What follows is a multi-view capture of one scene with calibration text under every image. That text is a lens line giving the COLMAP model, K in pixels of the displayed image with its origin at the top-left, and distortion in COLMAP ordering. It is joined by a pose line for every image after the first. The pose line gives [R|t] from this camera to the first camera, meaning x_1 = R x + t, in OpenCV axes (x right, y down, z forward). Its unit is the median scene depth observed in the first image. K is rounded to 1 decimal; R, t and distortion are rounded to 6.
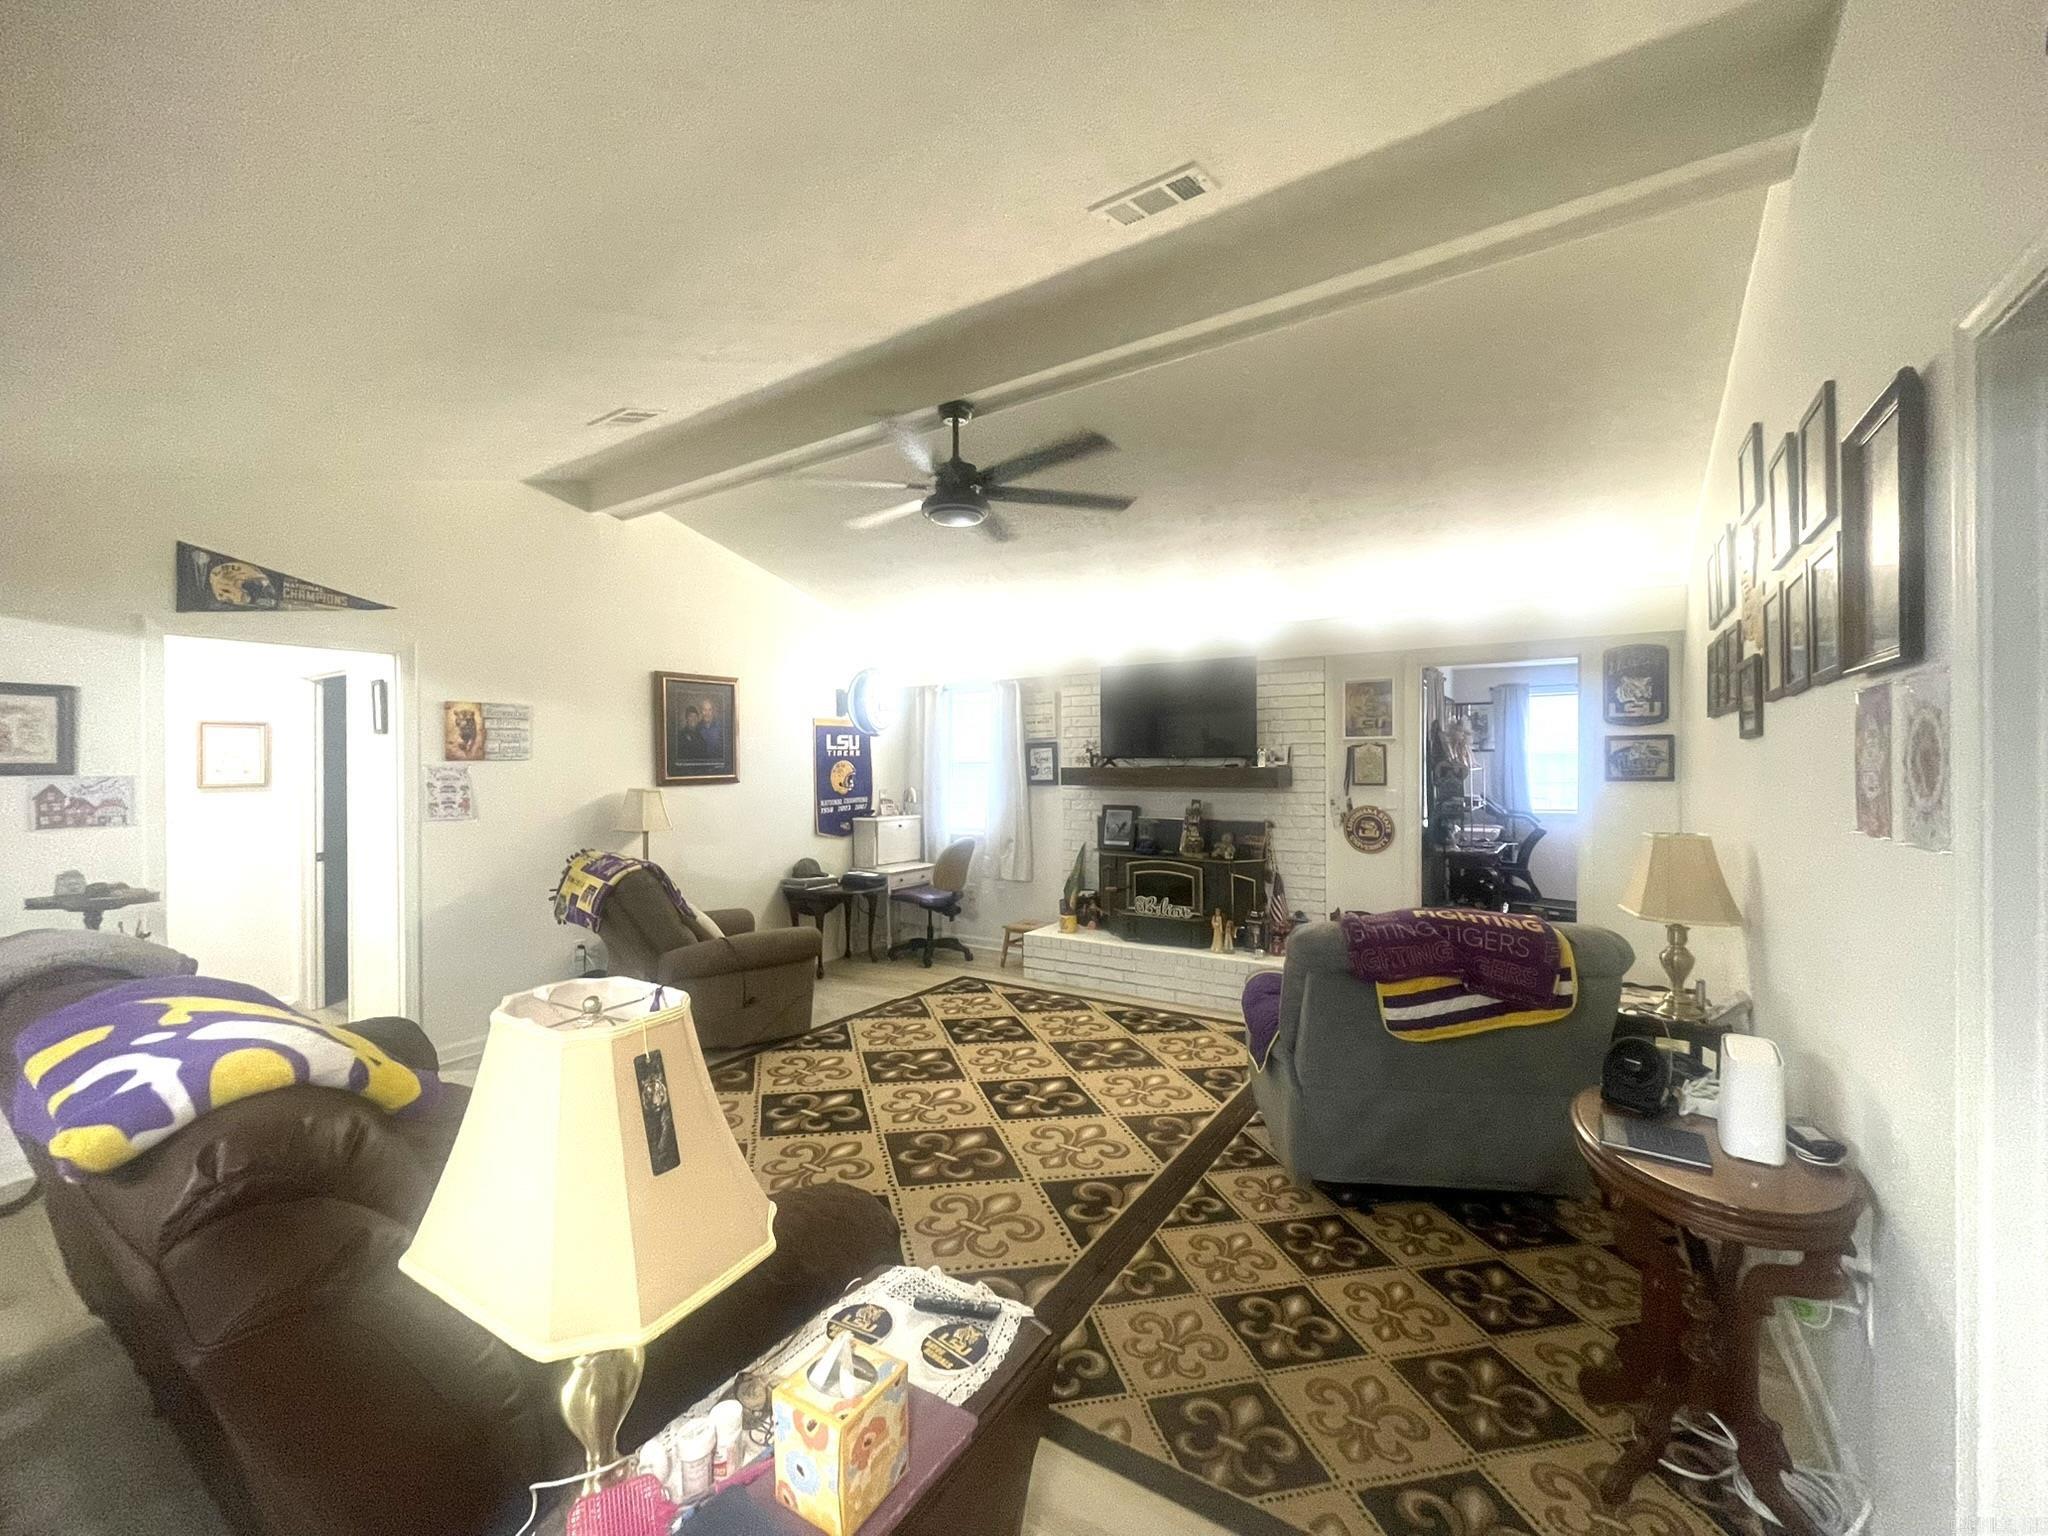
lens RADIAL K [[832.0, 0, 1018.7], [0, 832.0, 756.3], [0, 0, 1]] dist [-0.003755, -0.000335]
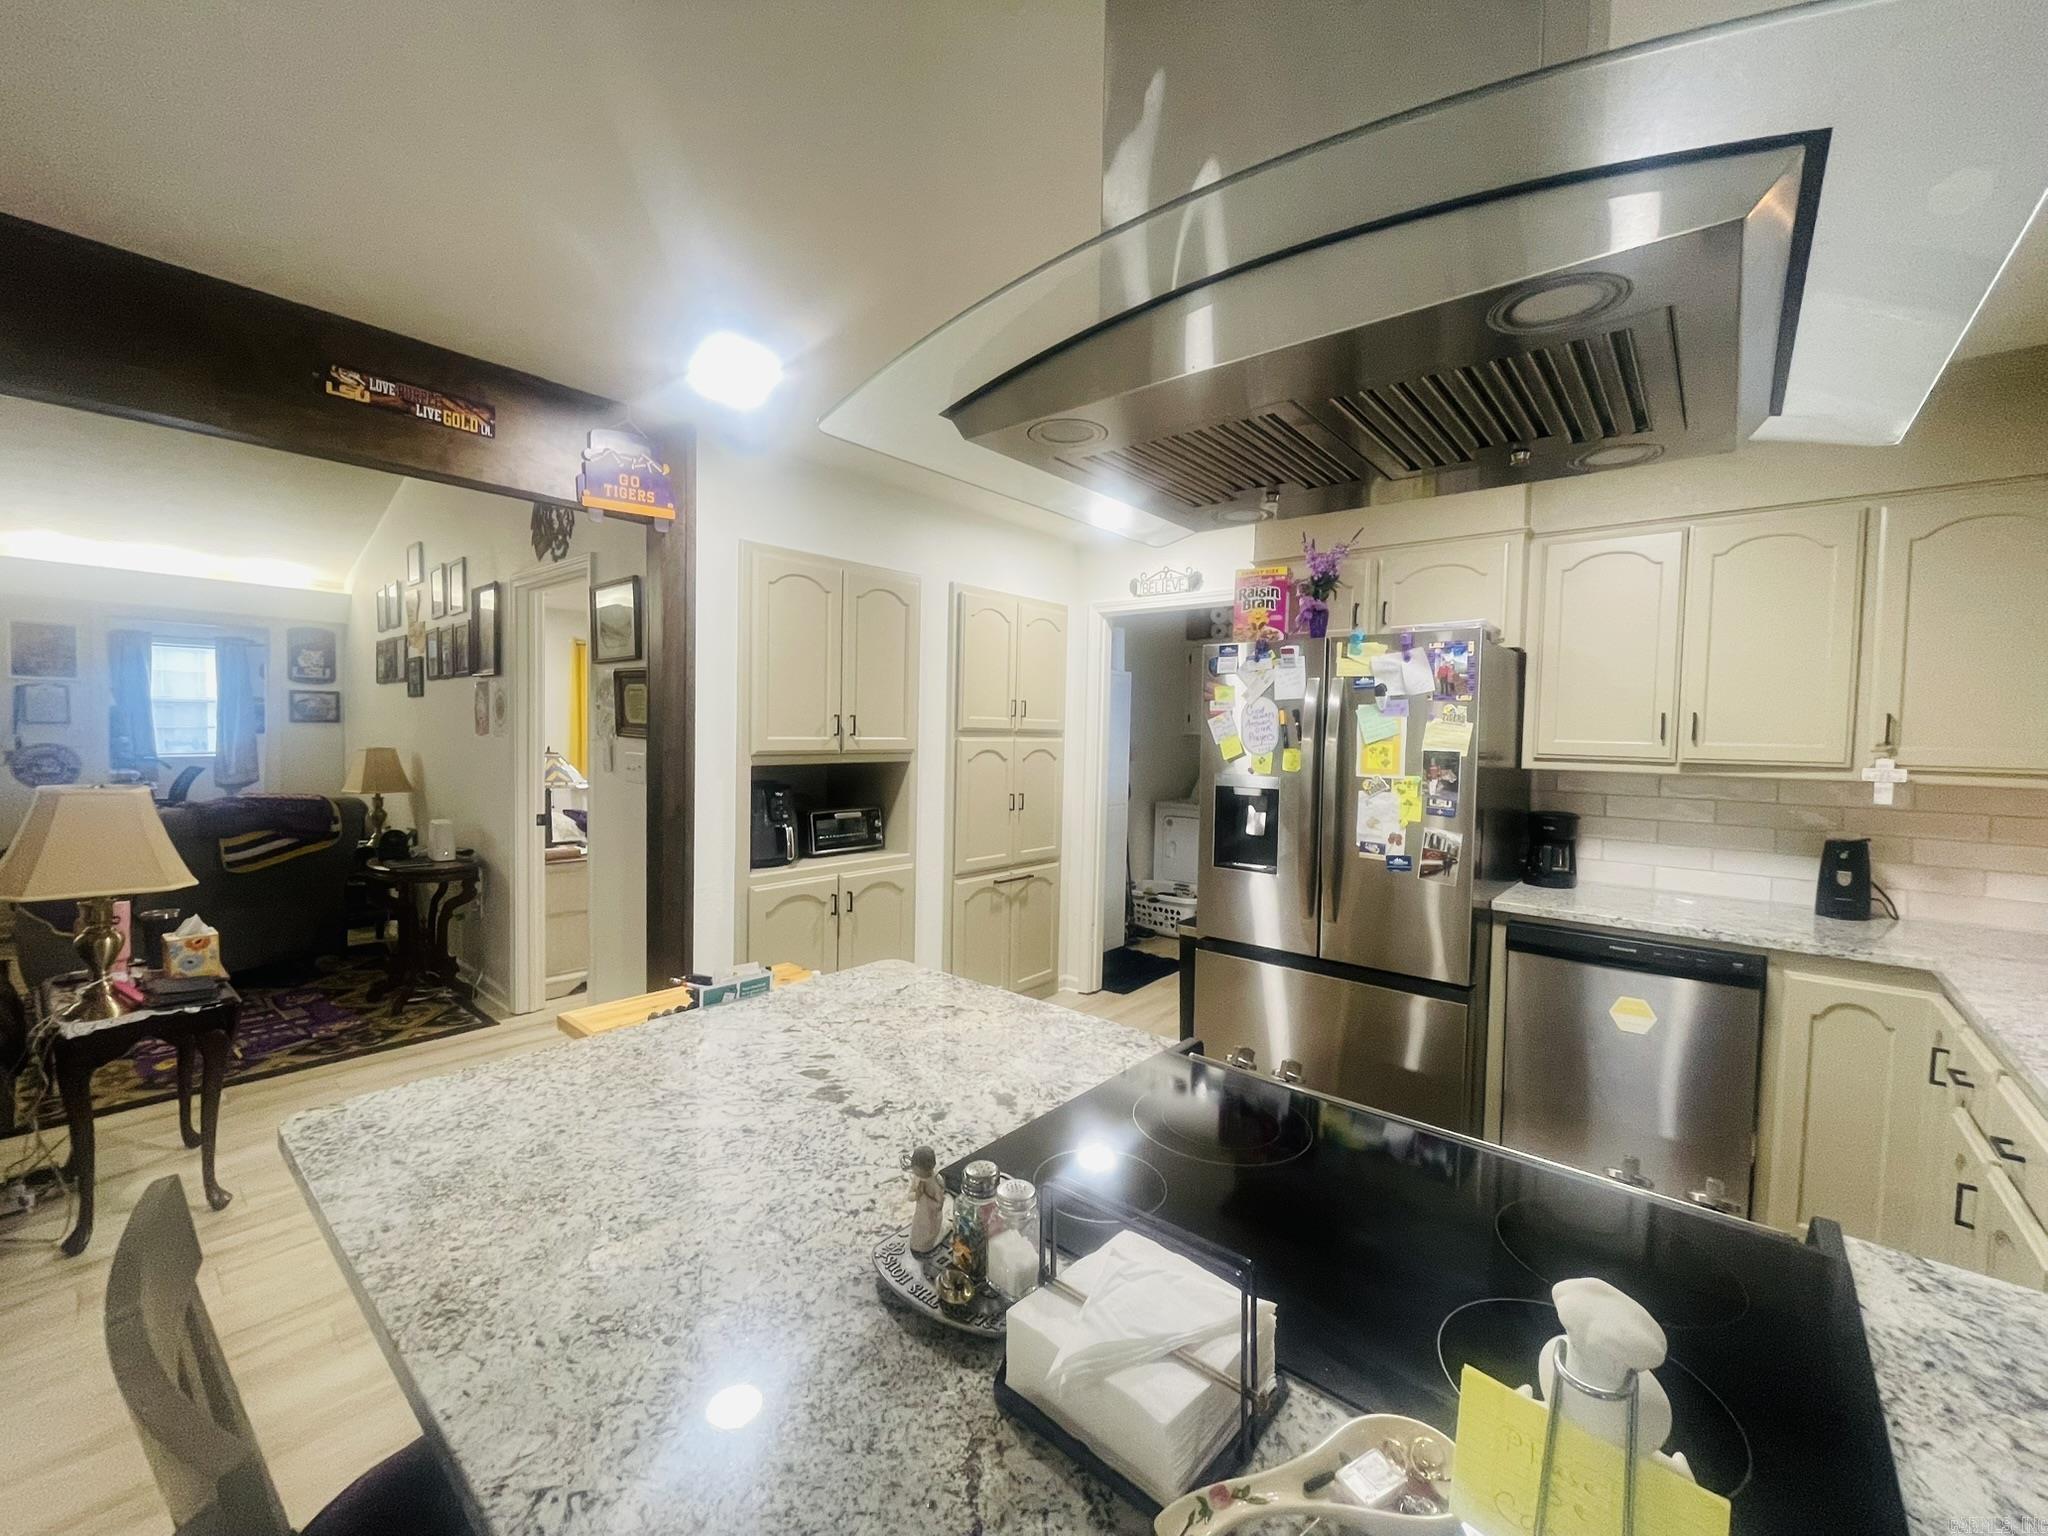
lens RADIAL K [[832.0, 0, 1033.4], [0, 832.0, 768.0], [0, 0, 1]] dist [-0.003755, -0.000335]
pose [[0.117973, -0.038113, 0.992285, -0.558690], [-0.028089, 0.998735, 0.041700, 0.014093], [-0.992619, -0.032792, 0.116753, -0.427972]]
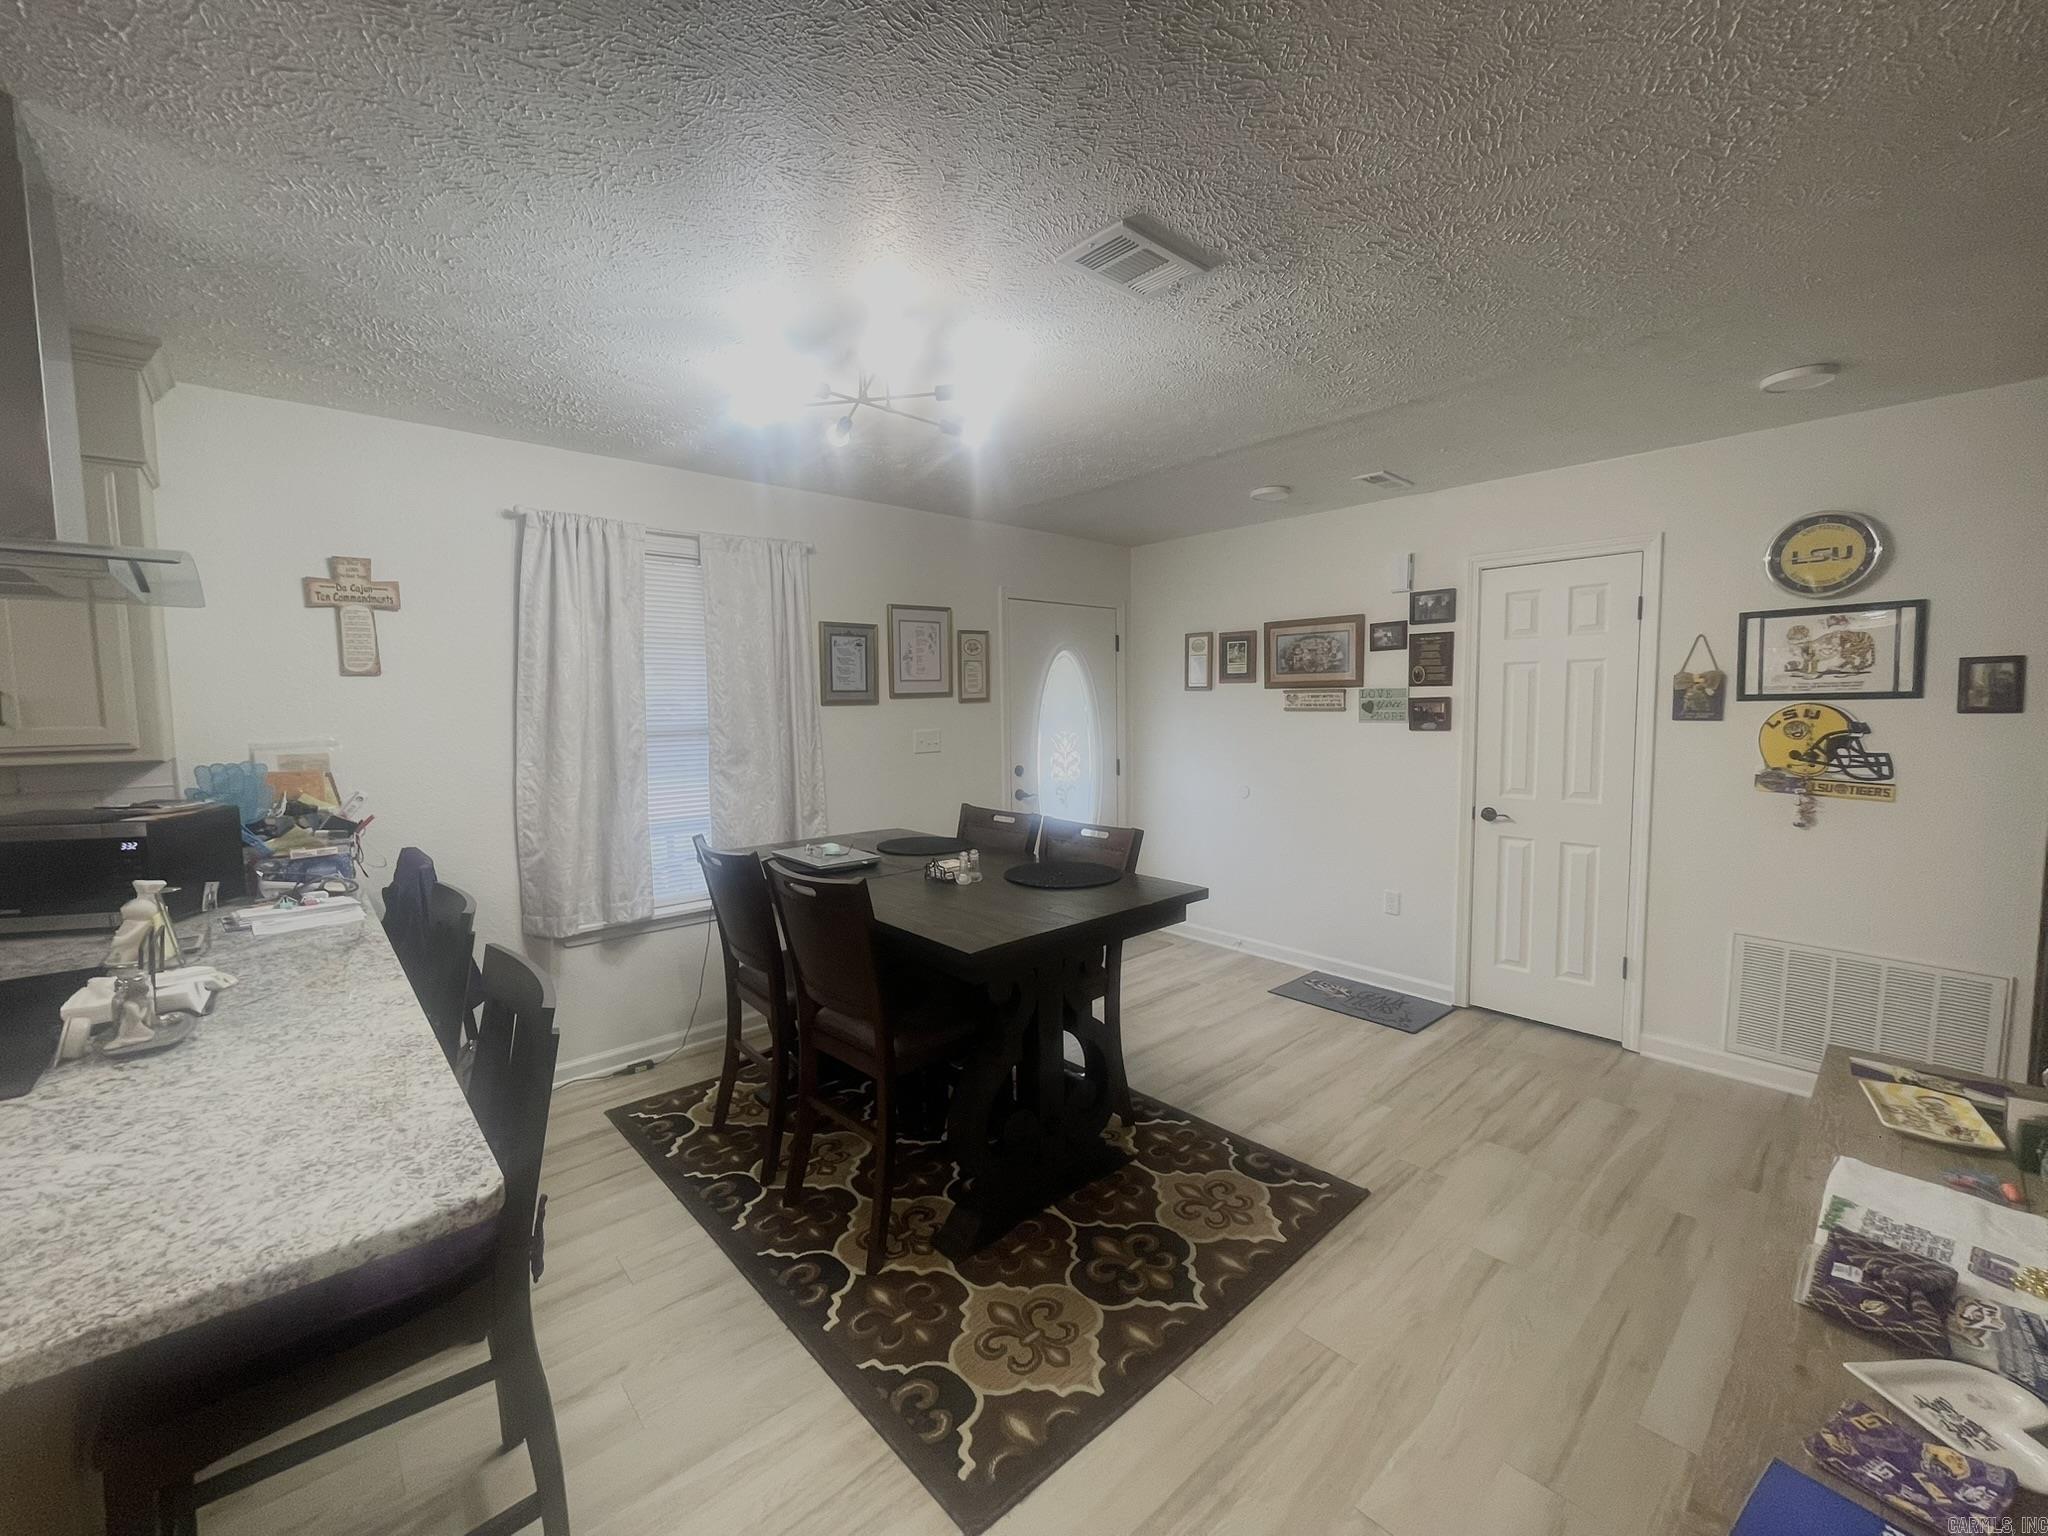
lens RADIAL K [[832.0, 0, 1021.0], [0, 832.0, 766.2], [0, 0, 1]] dist [-0.003755, -0.000335]
pose [[-0.251390, 0.081805, -0.964423, -0.163531], [0.019570, 0.996648, 0.079437, 0.008664], [0.967688, 0.001096, -0.252148, 0.022215]]
